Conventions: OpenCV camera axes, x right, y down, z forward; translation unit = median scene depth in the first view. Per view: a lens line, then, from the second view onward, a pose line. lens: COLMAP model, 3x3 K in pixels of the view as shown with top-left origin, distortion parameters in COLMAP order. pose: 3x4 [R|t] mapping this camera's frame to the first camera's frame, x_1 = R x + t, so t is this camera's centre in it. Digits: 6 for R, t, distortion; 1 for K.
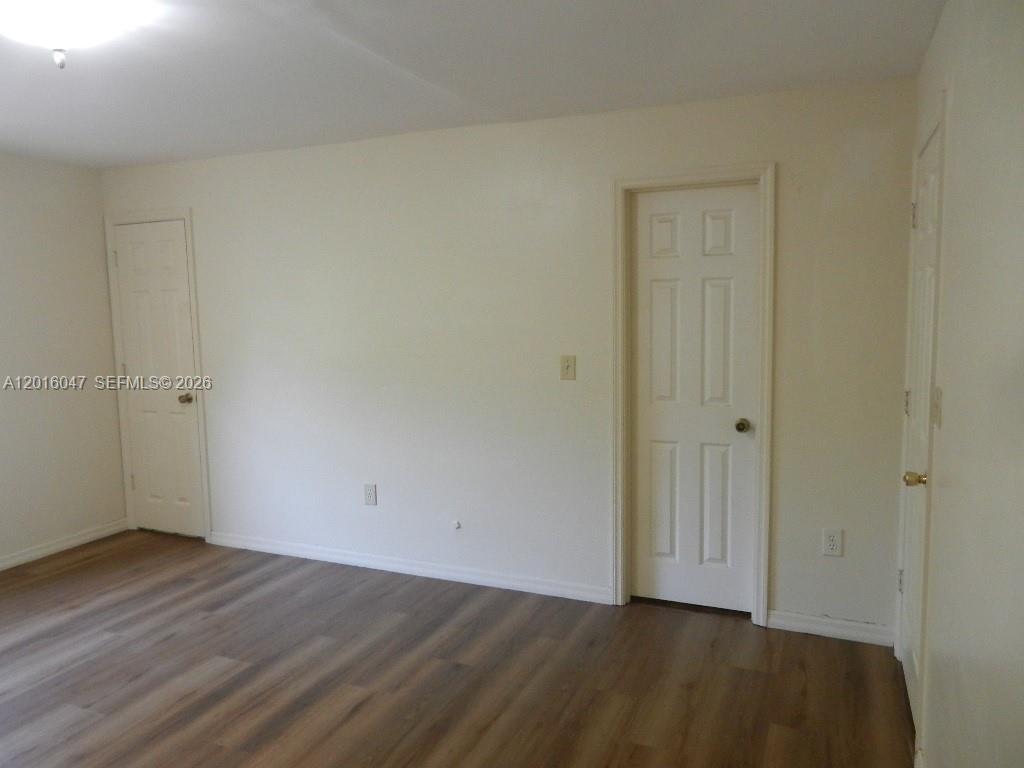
lens RADIAL K [[758.6, 0, 503.0], [0, 758.6, 377.6], [0, 0, 1]] dist [0.009795, 0.004133]
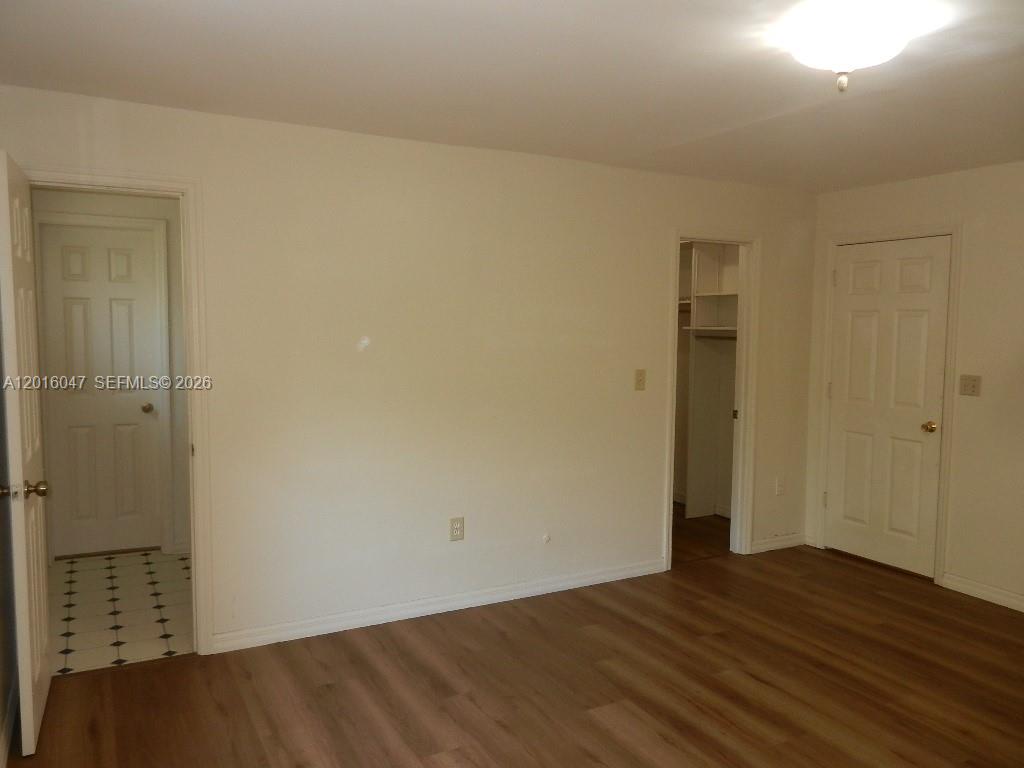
lens RADIAL K [[758.6, 0, 503.0], [0, 758.6, 377.6], [0, 0, 1]] dist [0.009795, 0.004133]
pose [[0.611633, -0.035031, 0.790366, -1.125205], [0.056703, 0.998391, 0.000371, -0.033152], [-0.789107, 0.044589, 0.612635, 0.507457]]
